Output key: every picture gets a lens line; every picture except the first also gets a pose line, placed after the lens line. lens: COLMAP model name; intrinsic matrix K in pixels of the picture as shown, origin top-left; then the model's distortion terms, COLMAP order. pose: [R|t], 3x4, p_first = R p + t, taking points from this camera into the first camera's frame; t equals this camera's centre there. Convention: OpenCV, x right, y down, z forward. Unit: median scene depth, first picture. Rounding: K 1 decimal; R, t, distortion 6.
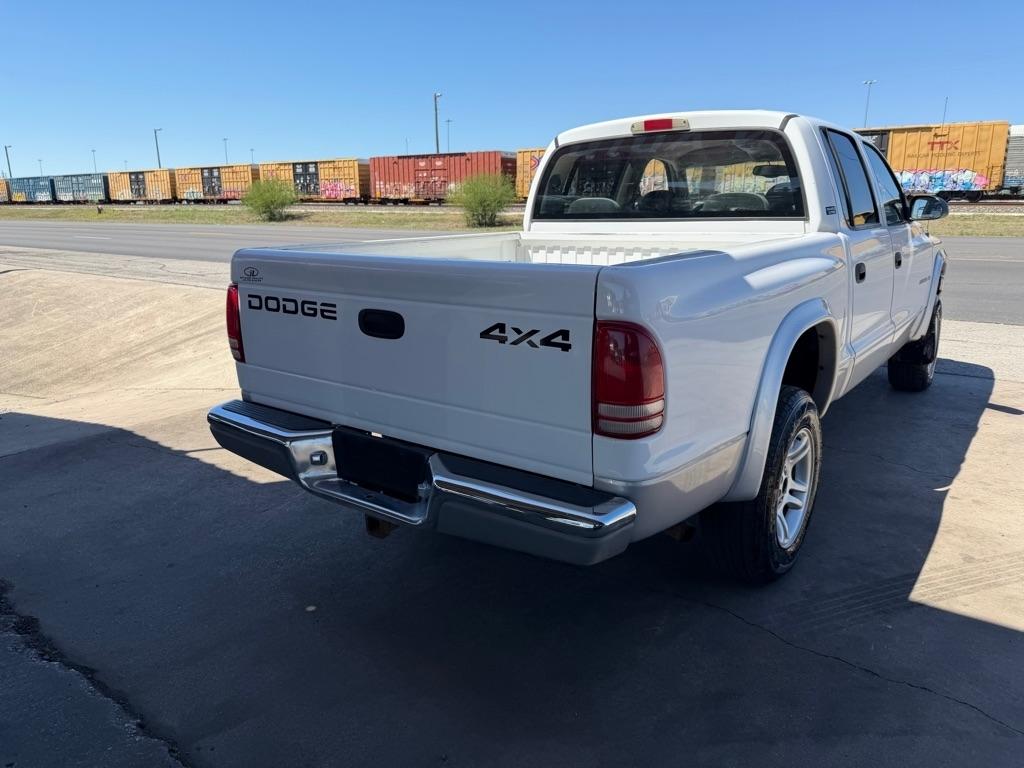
lens RADIAL K [[724.3, 0, 508.1], [0, 724.3, 377.5], [0, 0, 1]] dist [0.032036, -0.044553]
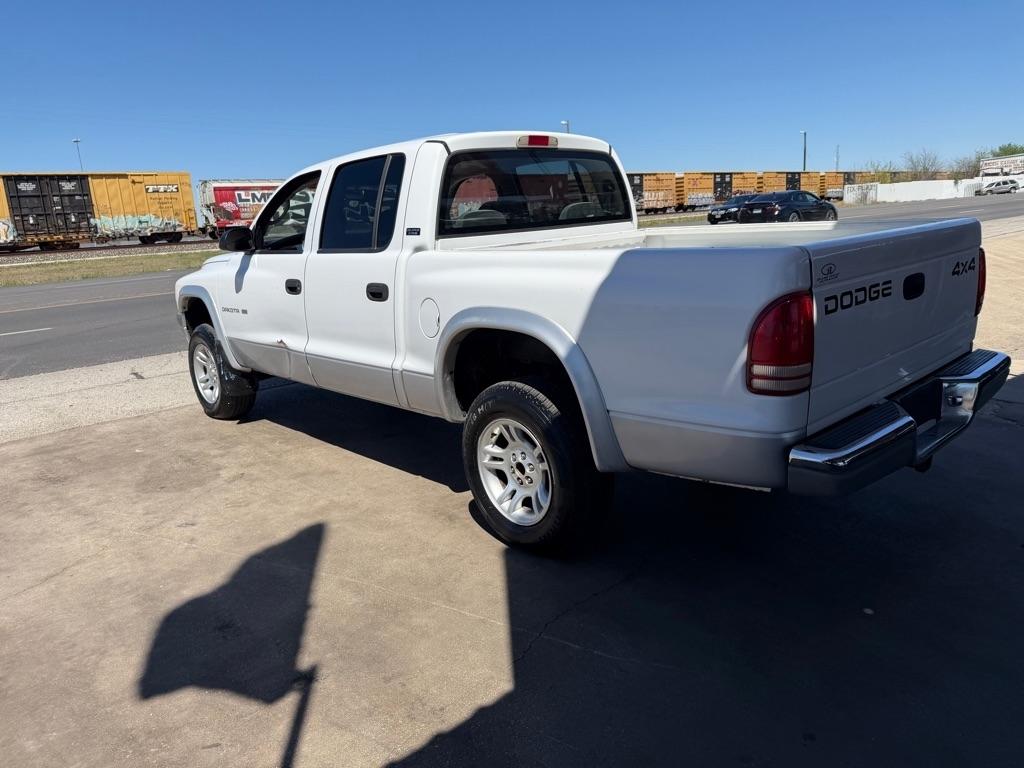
lens RADIAL K [[724.3, 0, 515.9], [0, 724.3, 376.3], [0, 0, 1]] dist [0.032036, -0.044553]
pose [[0.177214, -0.215193, 0.960358, -0.911557], [0.290031, 0.943887, 0.157983, -0.194487], [-0.940466, 0.250537, 0.229683, 0.864715]]
